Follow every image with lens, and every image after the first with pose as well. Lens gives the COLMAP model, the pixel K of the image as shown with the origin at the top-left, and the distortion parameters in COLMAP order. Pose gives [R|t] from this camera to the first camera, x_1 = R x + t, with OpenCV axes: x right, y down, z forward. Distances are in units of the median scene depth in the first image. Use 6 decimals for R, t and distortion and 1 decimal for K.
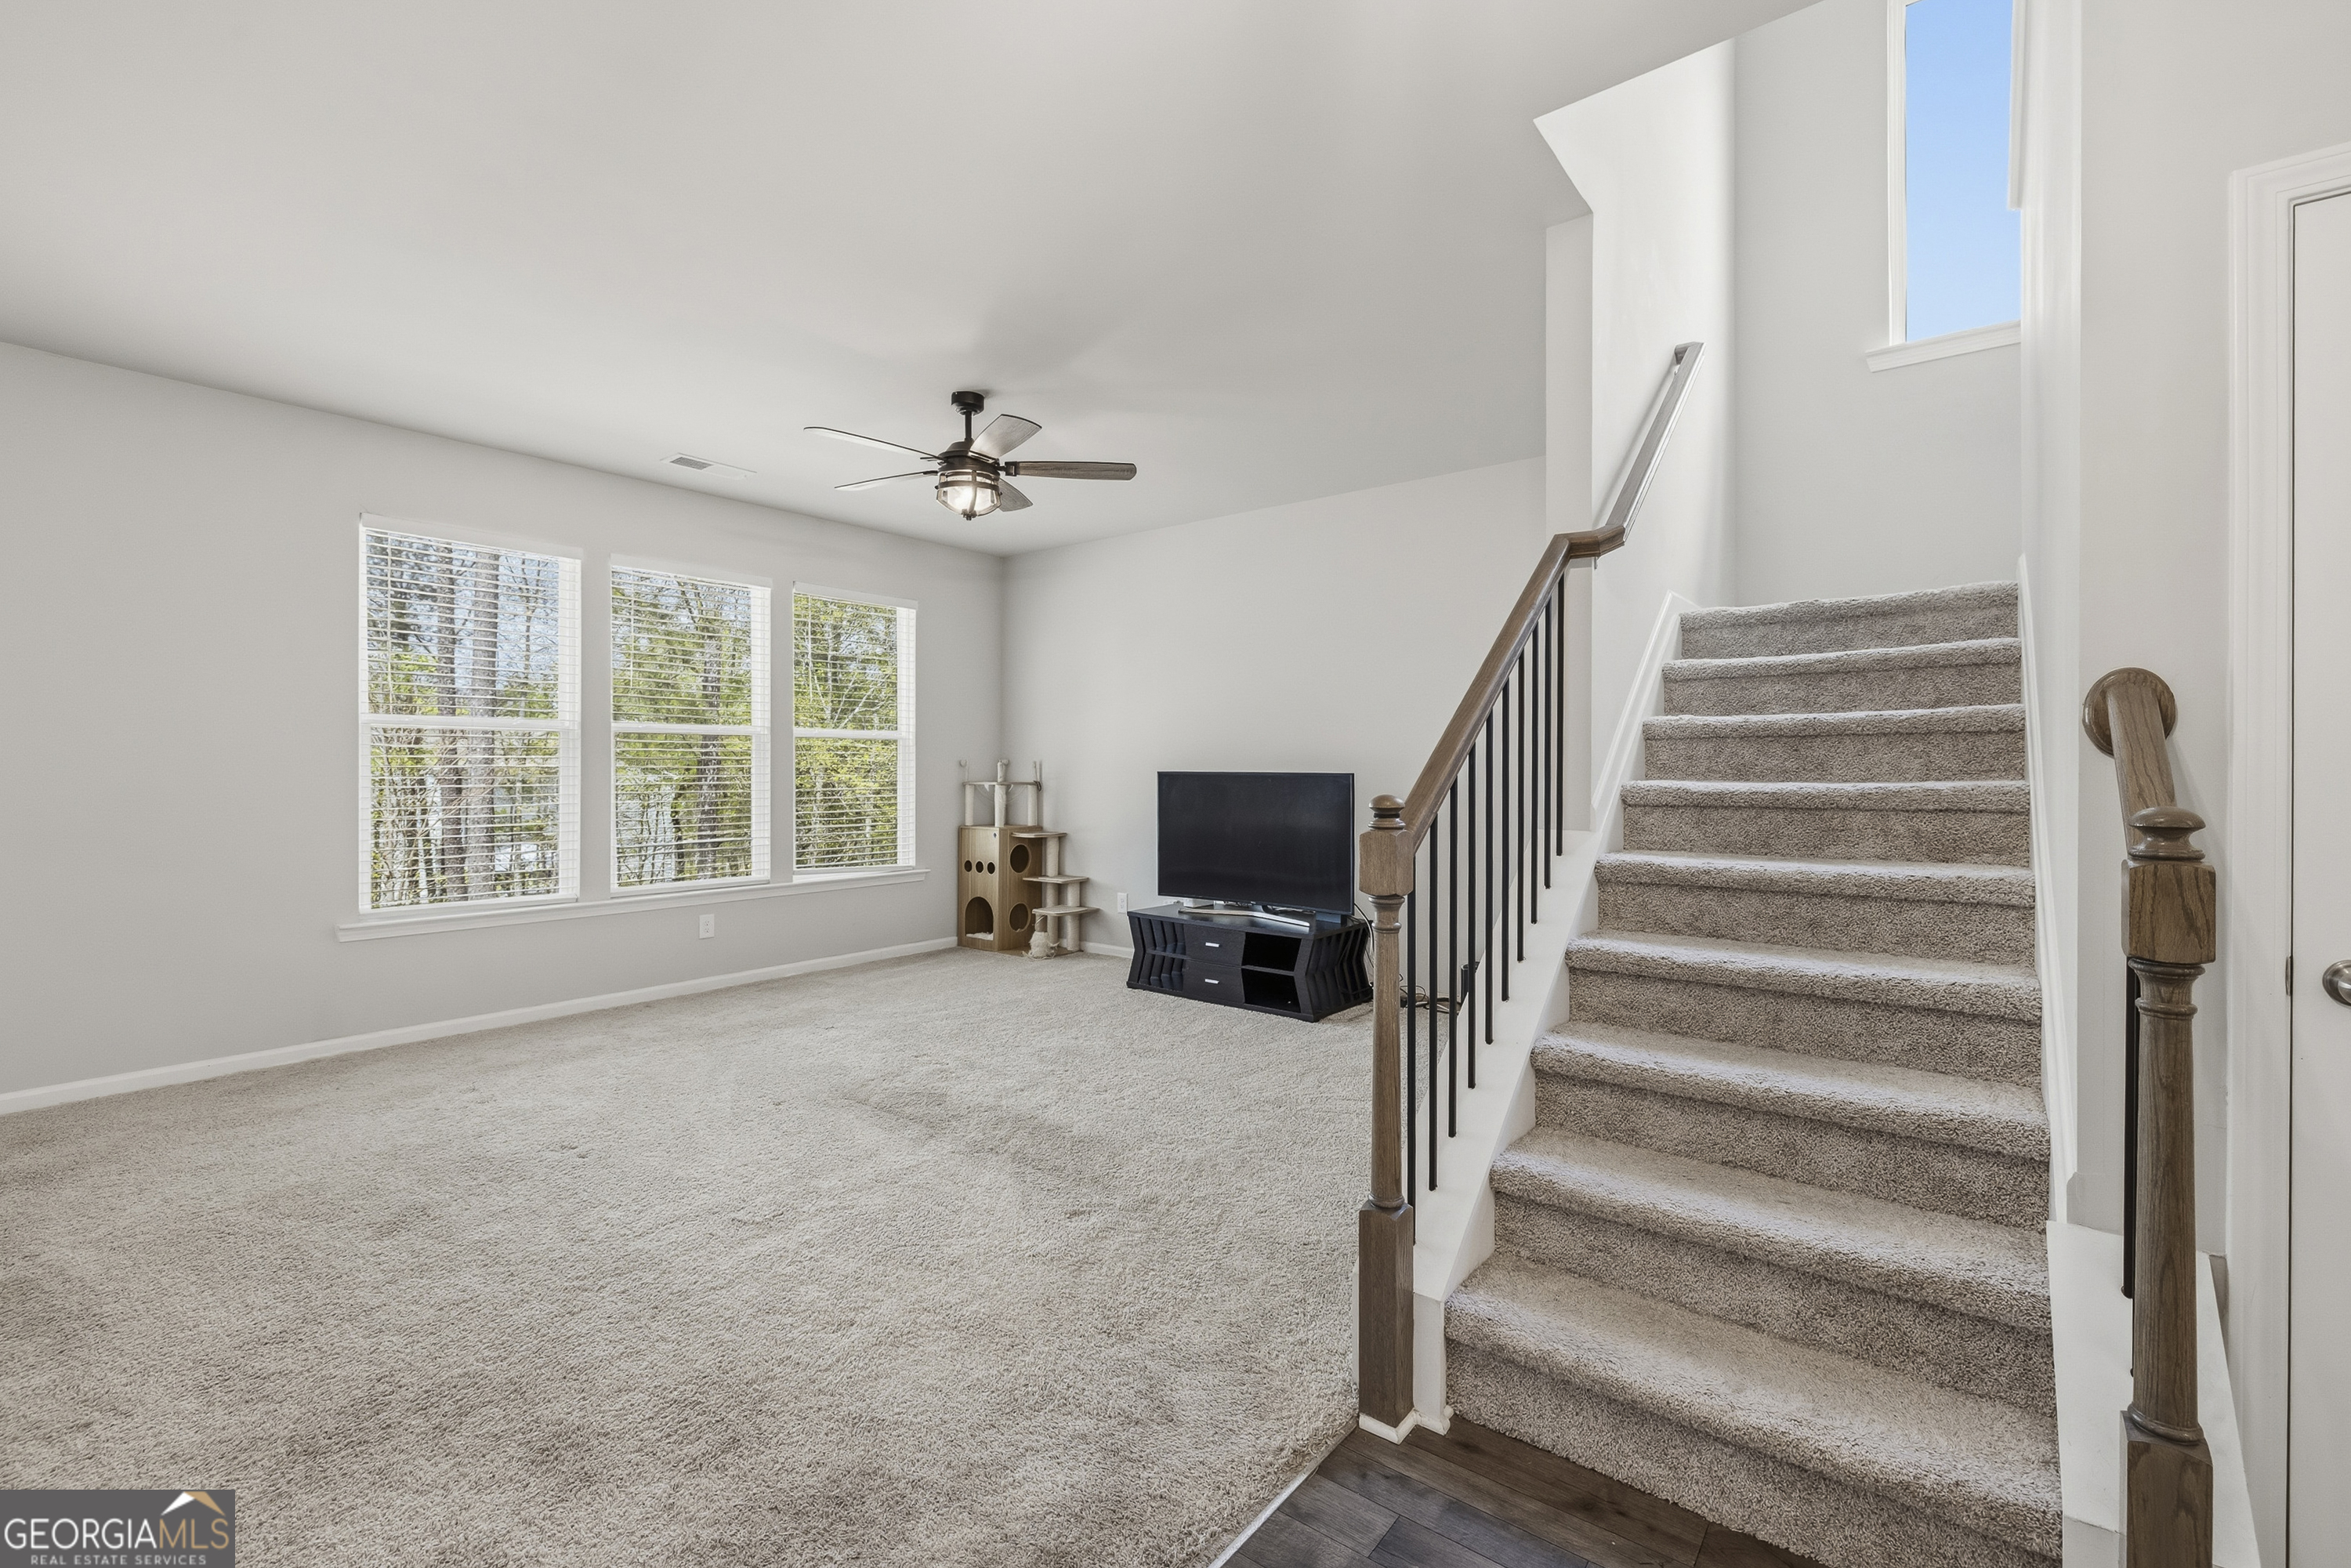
lens RADIAL K [[1000.1, 0, 1172.6], [0, 1000.1, 779.1], [0, 0, 1]] dist [-0.002389, 0.000275]
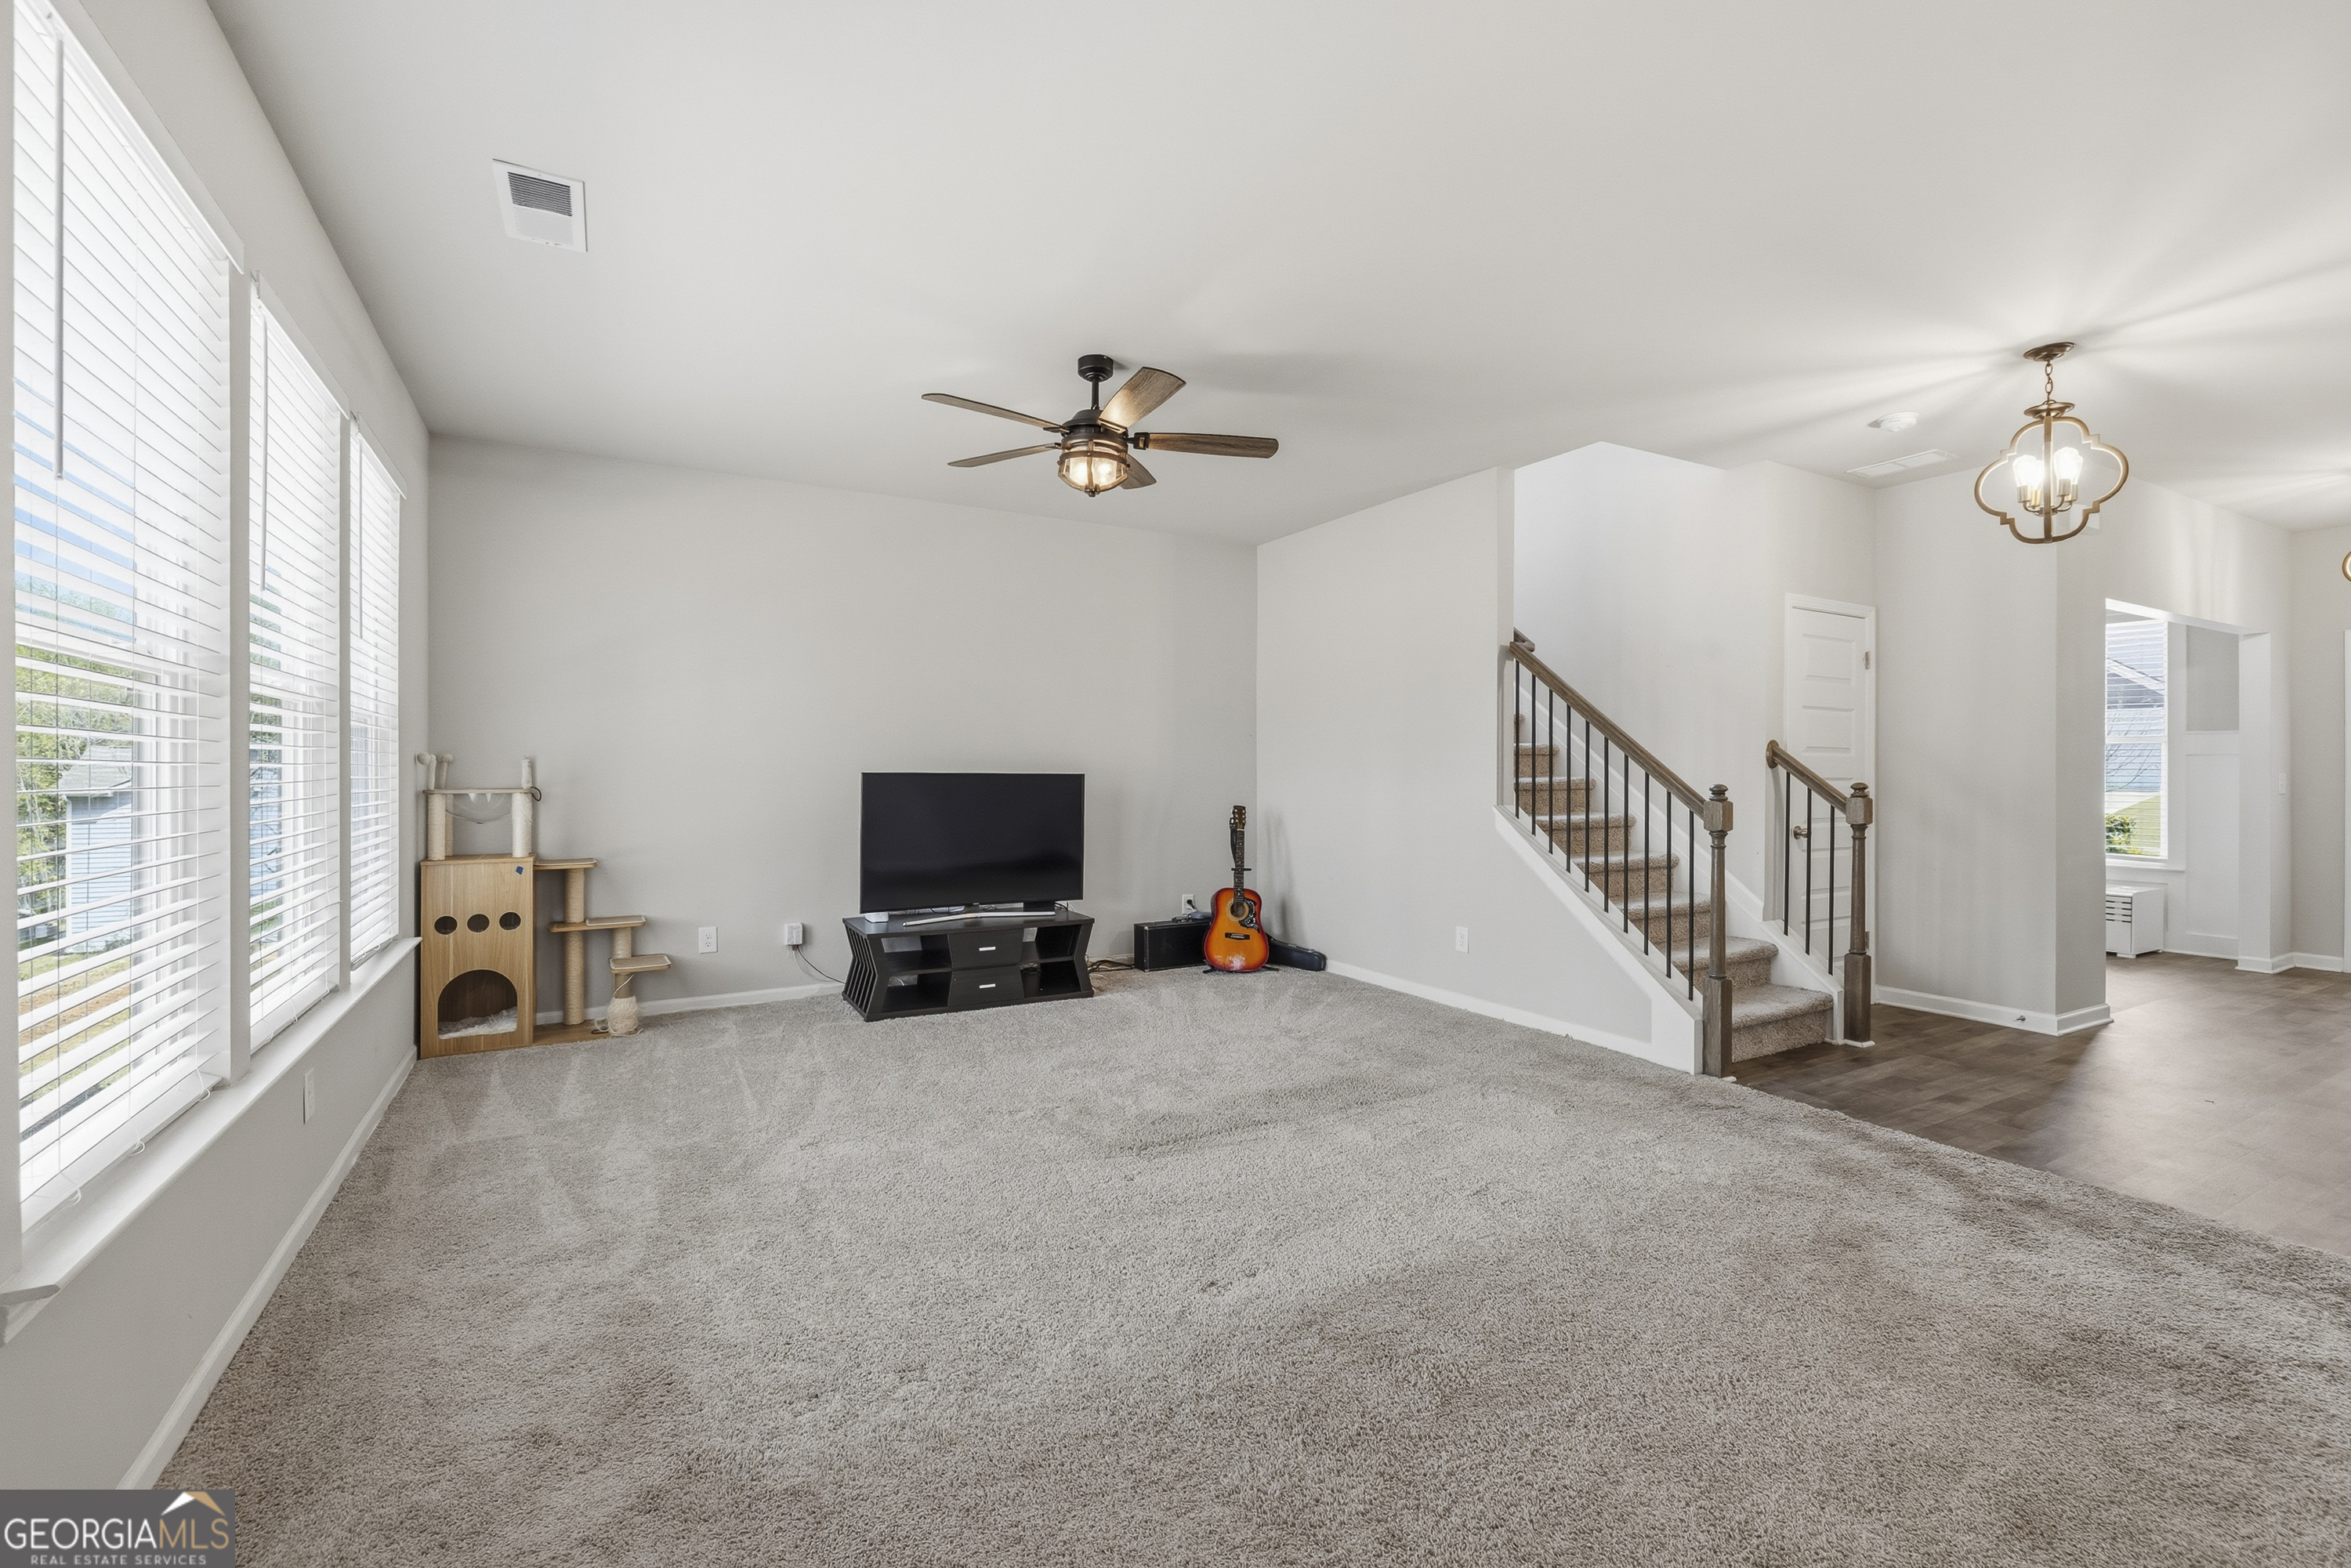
lens RADIAL K [[1000.1, 0, 1170.0], [0, 1000.1, 777.7], [0, 0, 1]] dist [-0.002389, 0.000275]
pose [[0.384305, -0.007165, 0.923179, -1.160450], [0.007076, 0.999963, 0.004815, -0.008242], [-0.923179, 0.004682, 0.384341, 0.667866]]
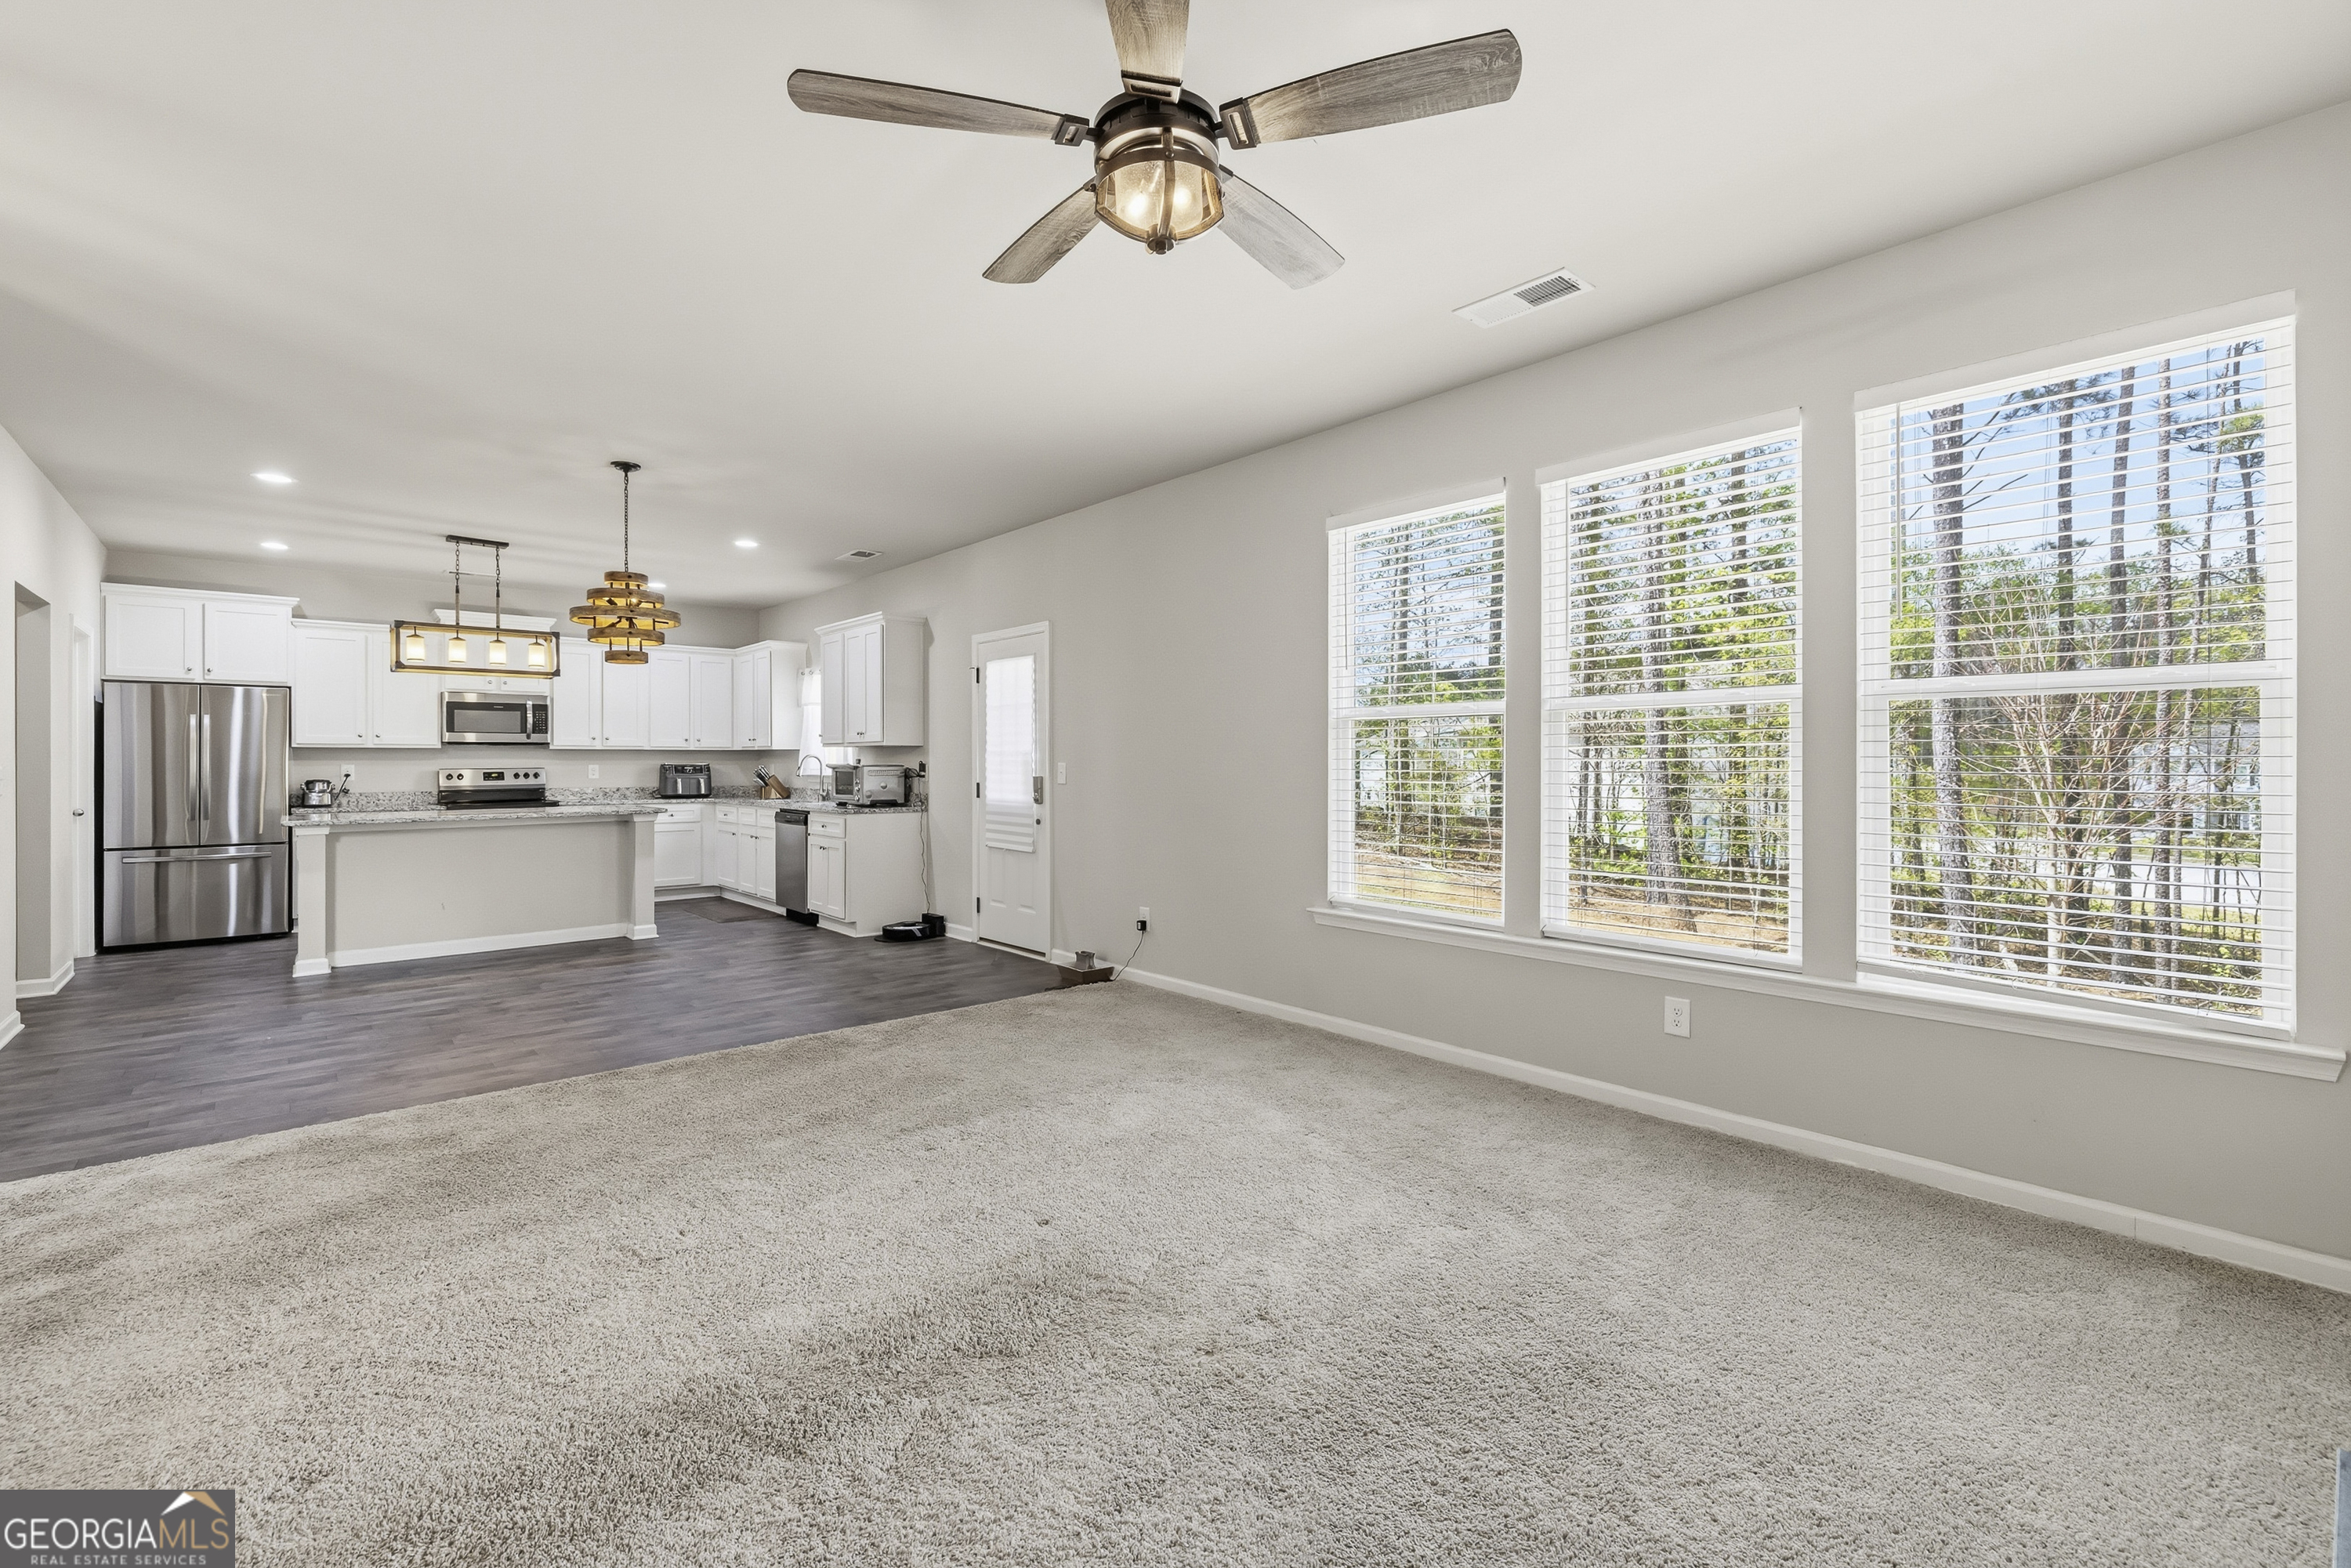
lens RADIAL K [[1000.1, 0, 1182.6], [0, 1000.1, 763.6], [0, 0, 1]] dist [-0.002389, 0.000275]
pose [[-0.179305, -0.001219, -0.983793, 0.302623], [-0.009032, 0.999959, 0.000407, -0.010224], [0.983752, 0.008958, -0.179309, 1.252911]]
